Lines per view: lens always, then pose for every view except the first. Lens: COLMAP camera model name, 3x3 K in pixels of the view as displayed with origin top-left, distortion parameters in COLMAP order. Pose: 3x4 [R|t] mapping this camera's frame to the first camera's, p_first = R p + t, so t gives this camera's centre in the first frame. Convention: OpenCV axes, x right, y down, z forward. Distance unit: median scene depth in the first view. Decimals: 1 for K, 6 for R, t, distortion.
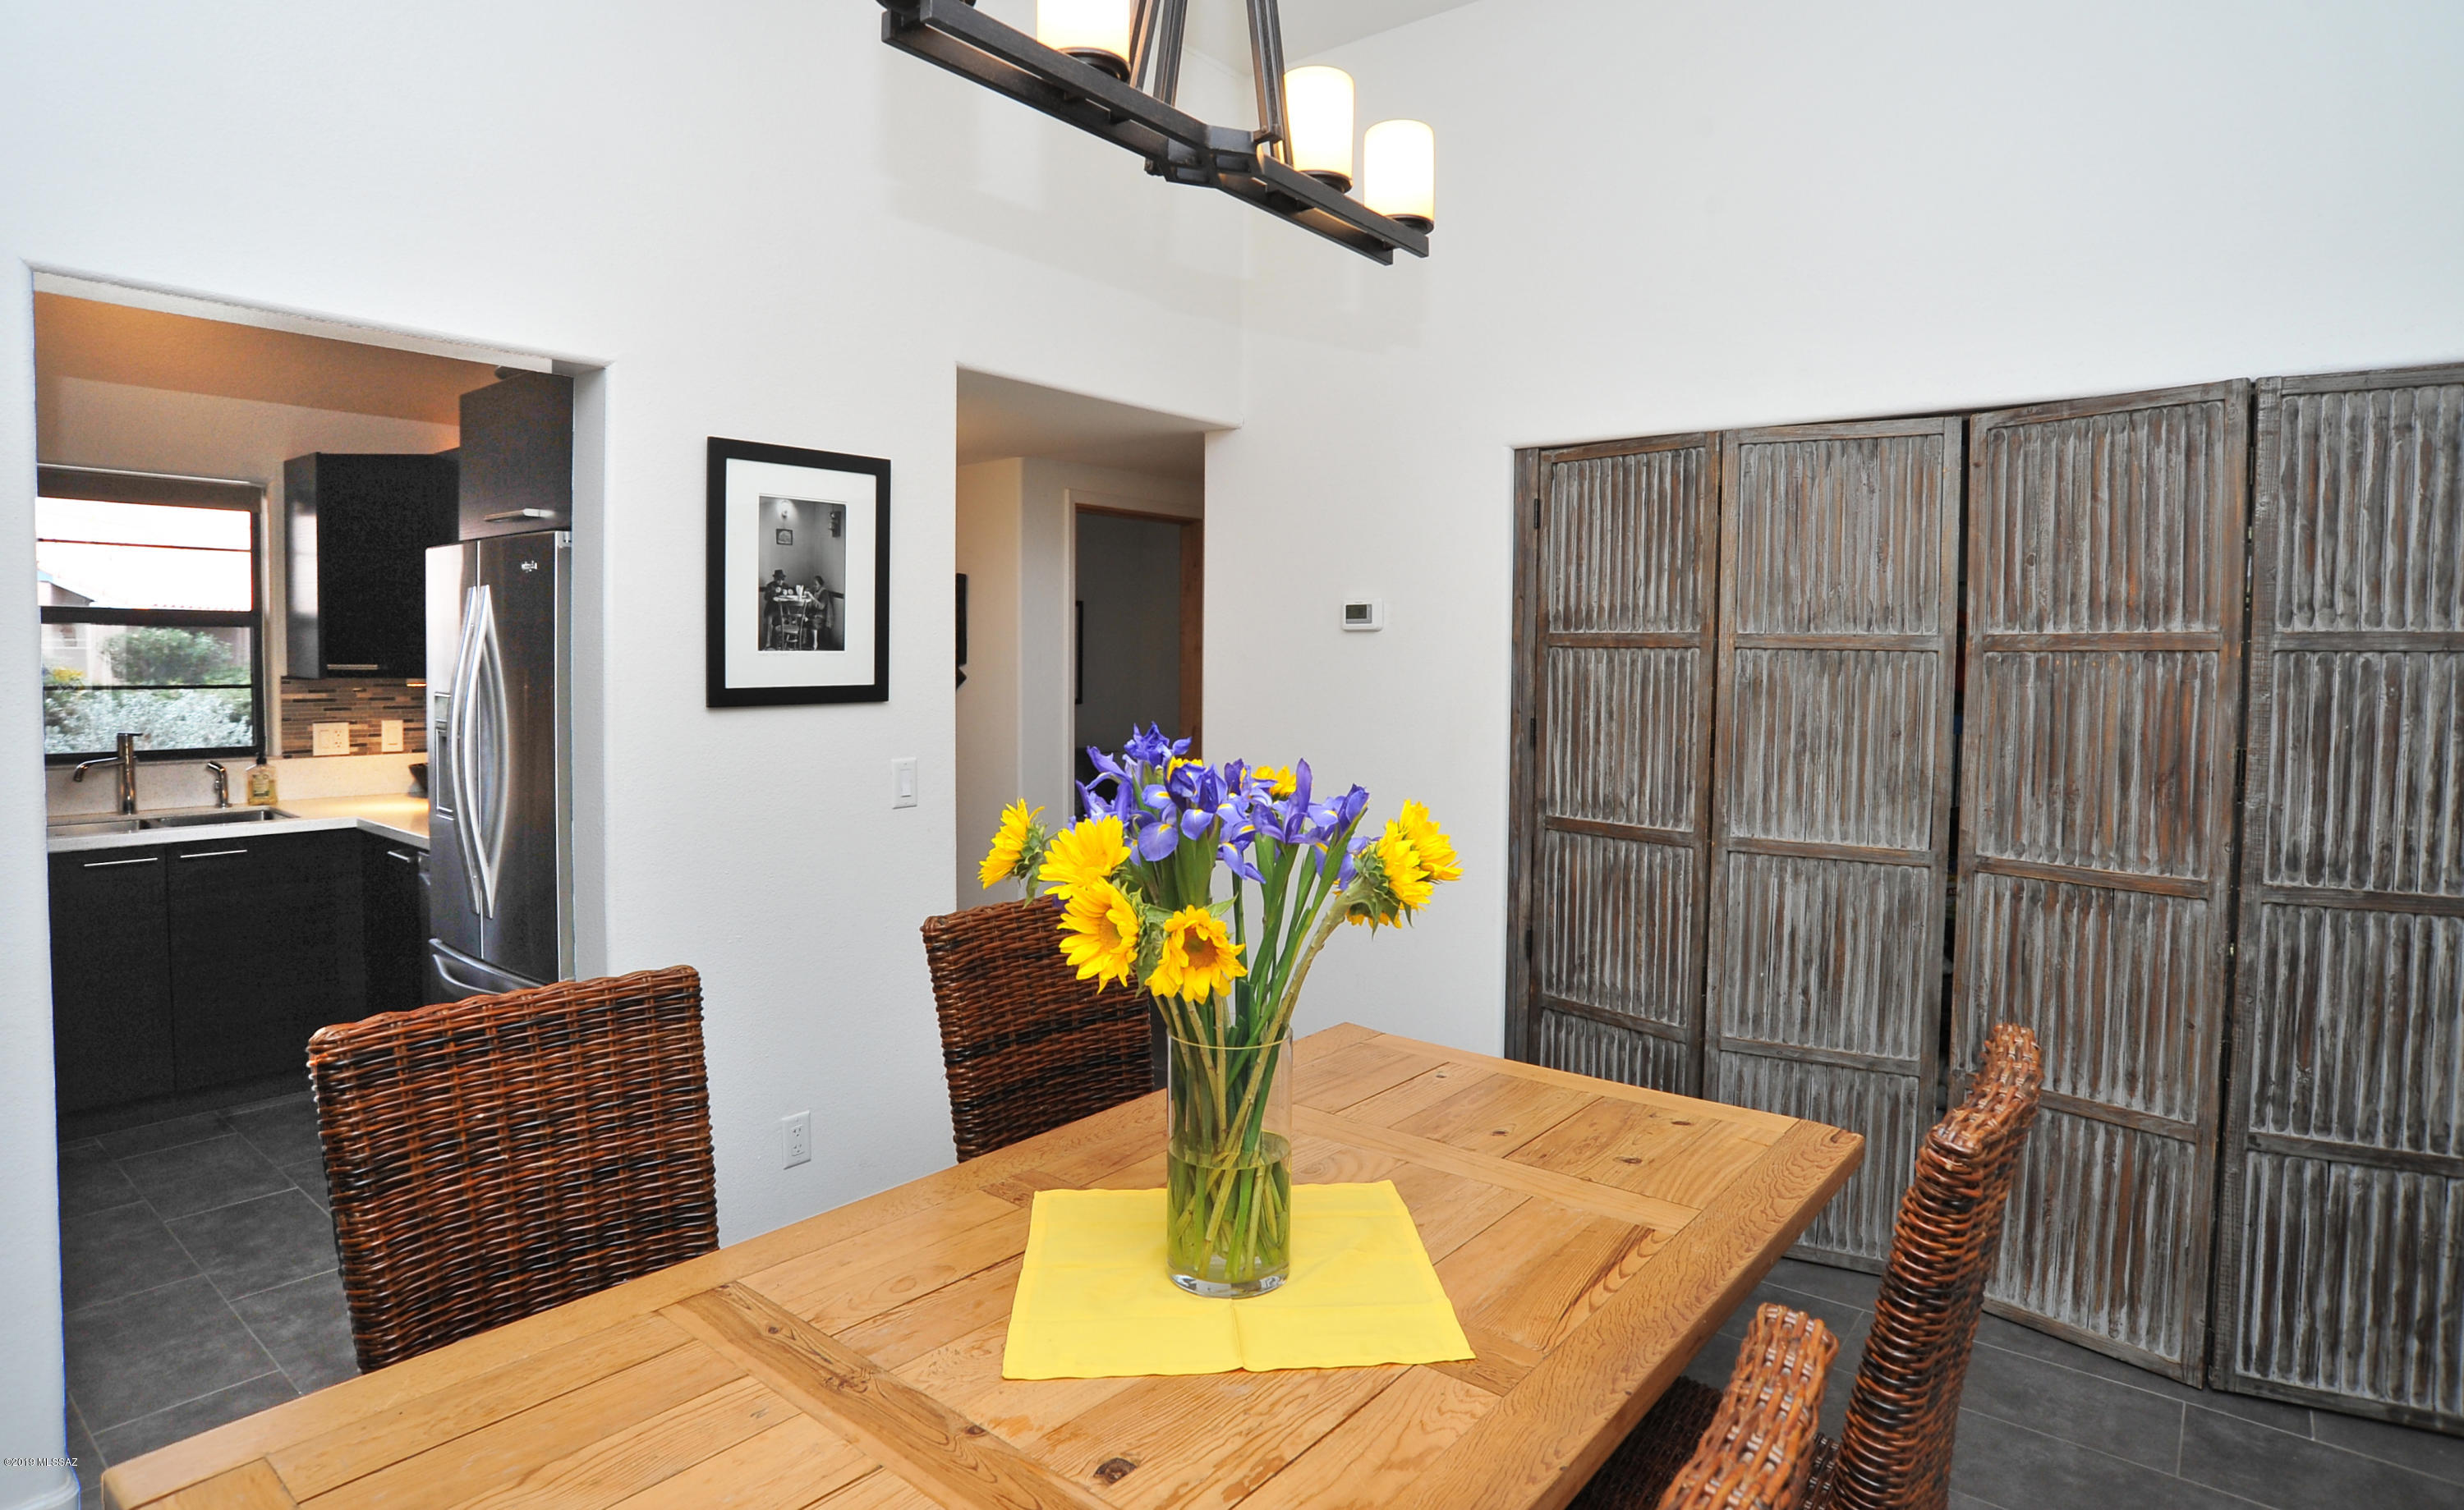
lens RADIAL K [[1304.7, 0, 1231.3], [0, 1304.7, 702.1], [0, 0, 1]] dist [-0.087289, 0.030218]
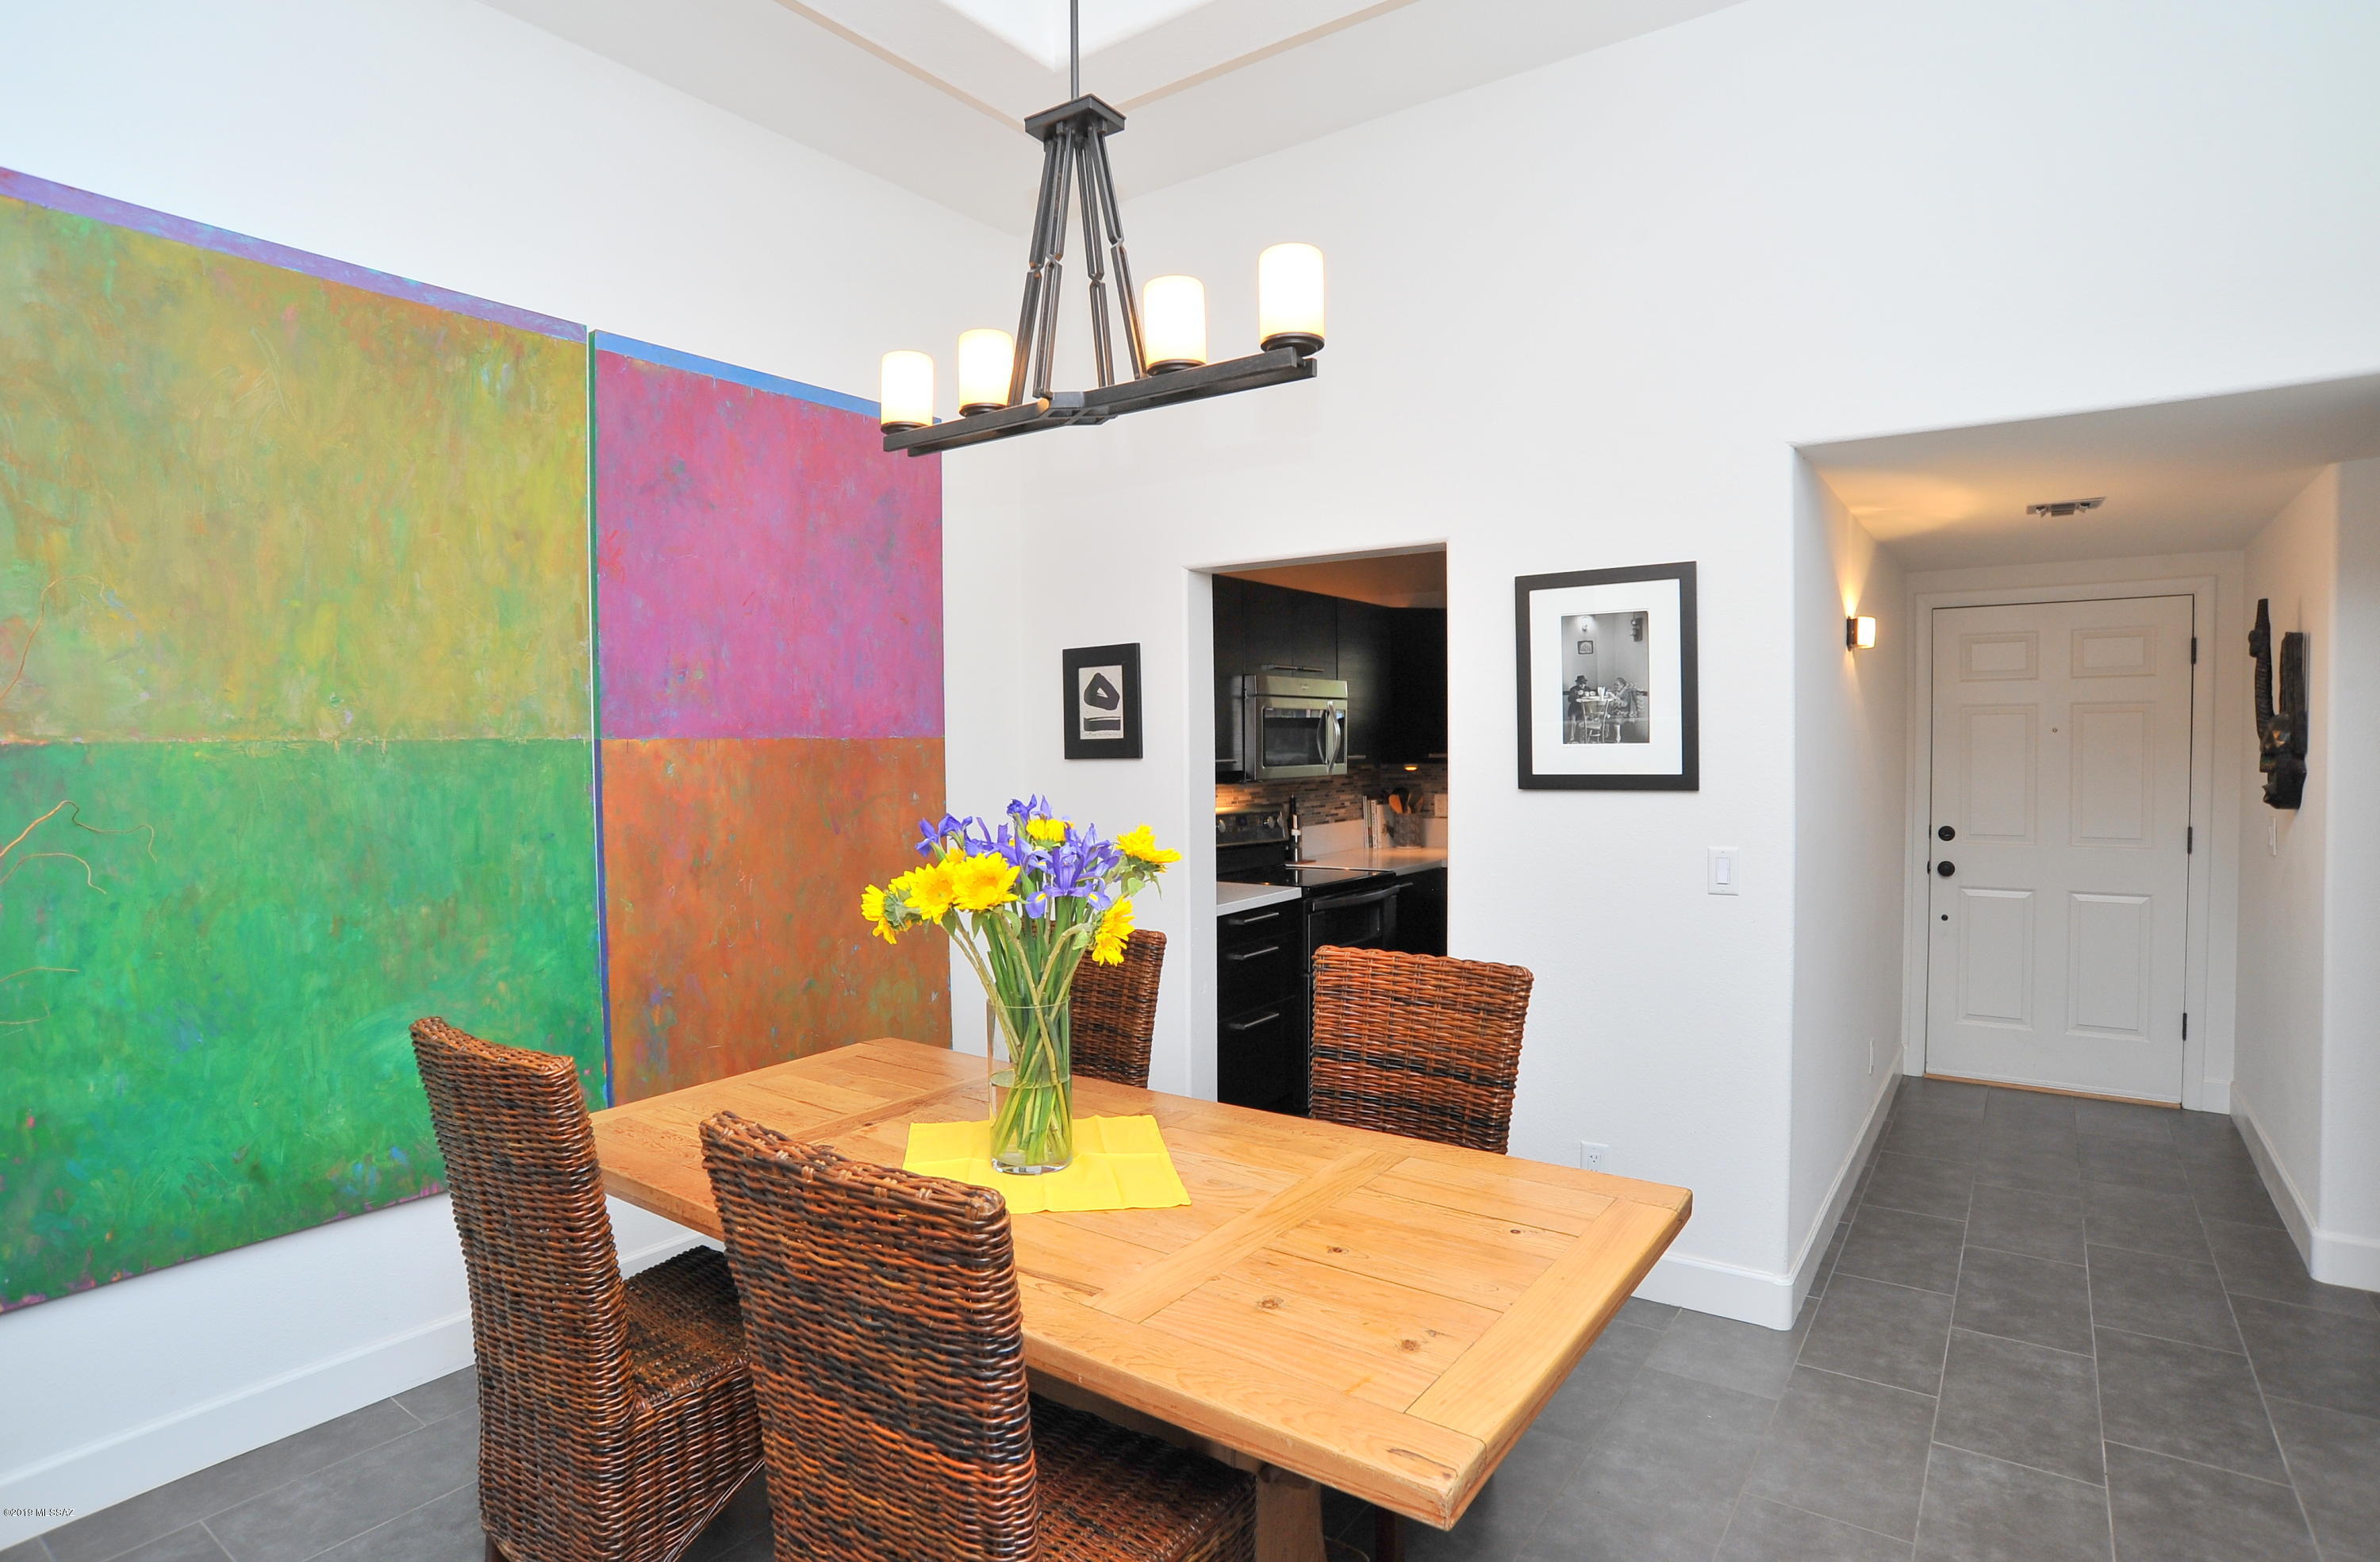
lens RADIAL K [[1243.1, 0, 1190.0], [0, 1243.1, 781.0], [0, 0, 1]] dist [-0.054358, 0.000694]
pose [[0.063459, 0.020839, -0.997767, 0.706520], [-0.027432, 0.999441, 0.019129, -0.016170], [0.997607, 0.026157, 0.063995, 0.531093]]
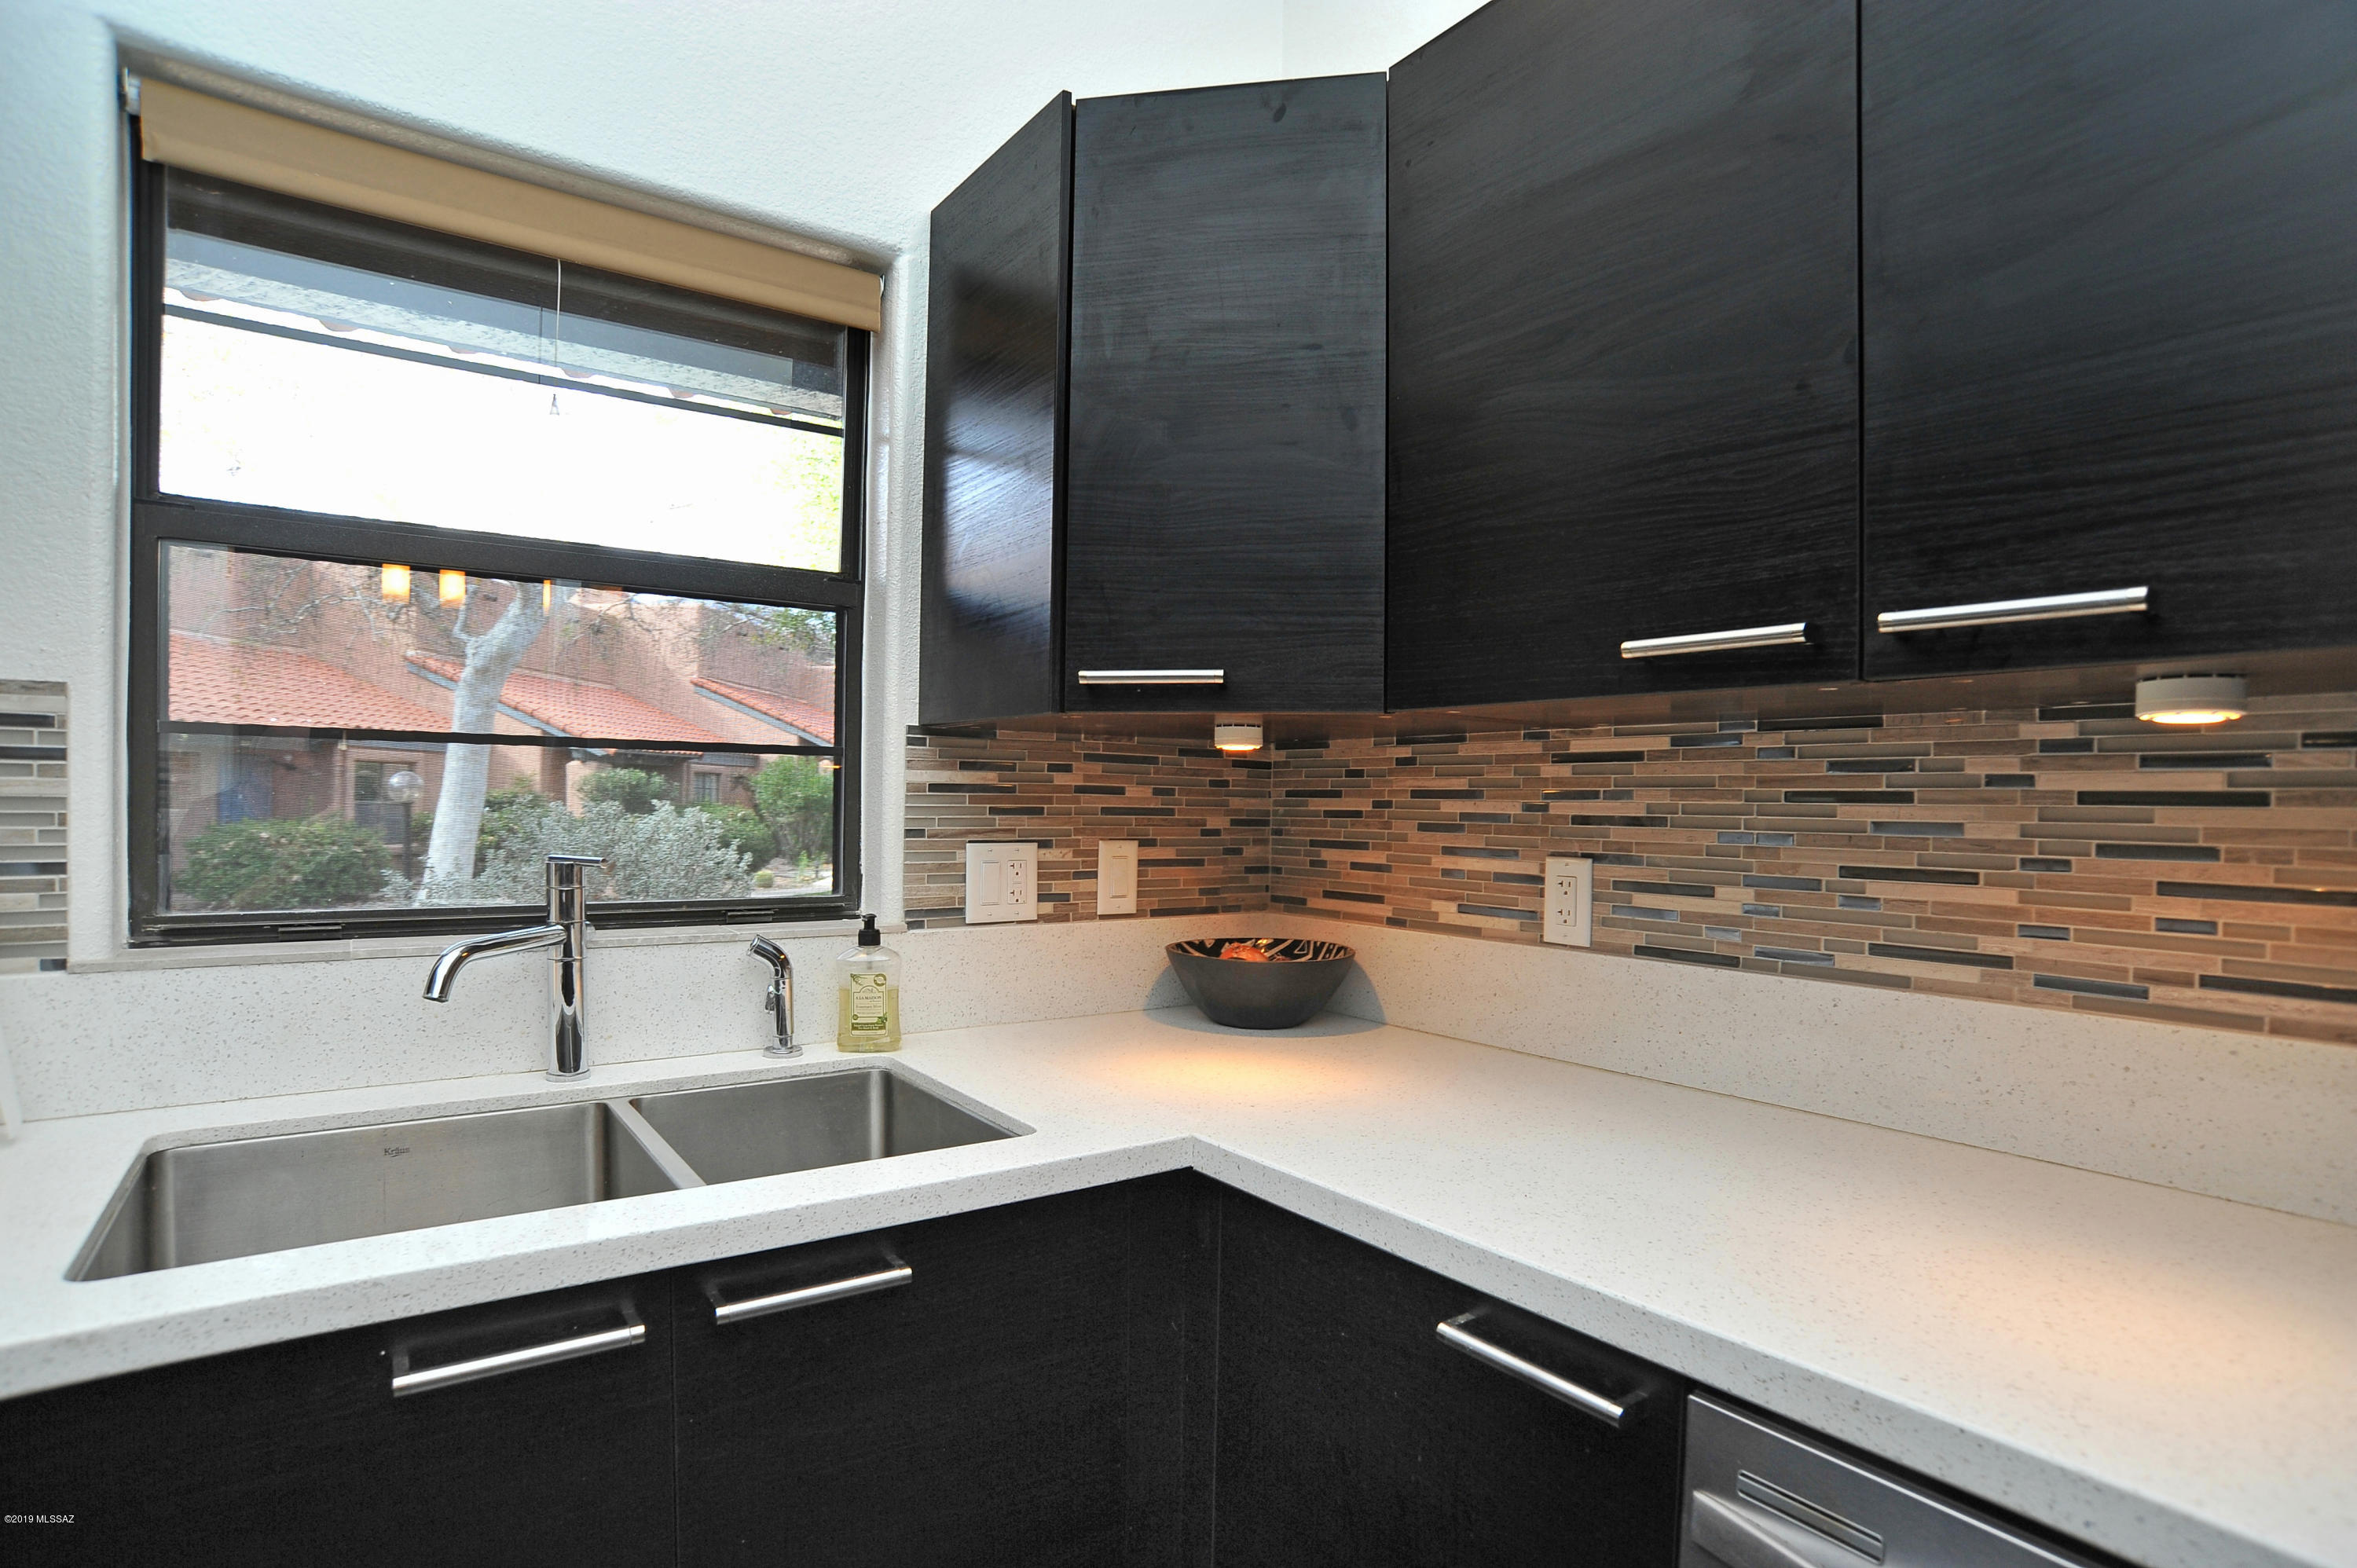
lens RADIAL K [[1203.9, 0, 1178.4], [0, 1203.9, 821.2], [0, 0, 1]] dist [-0.097192, 0.046635]
pose [[0.964796, 0.009389, -0.262830, -0.823758], [-0.015921, 0.999615, -0.022736, 0.025633], [0.262515, 0.026121, 0.964574, 0.935682]]
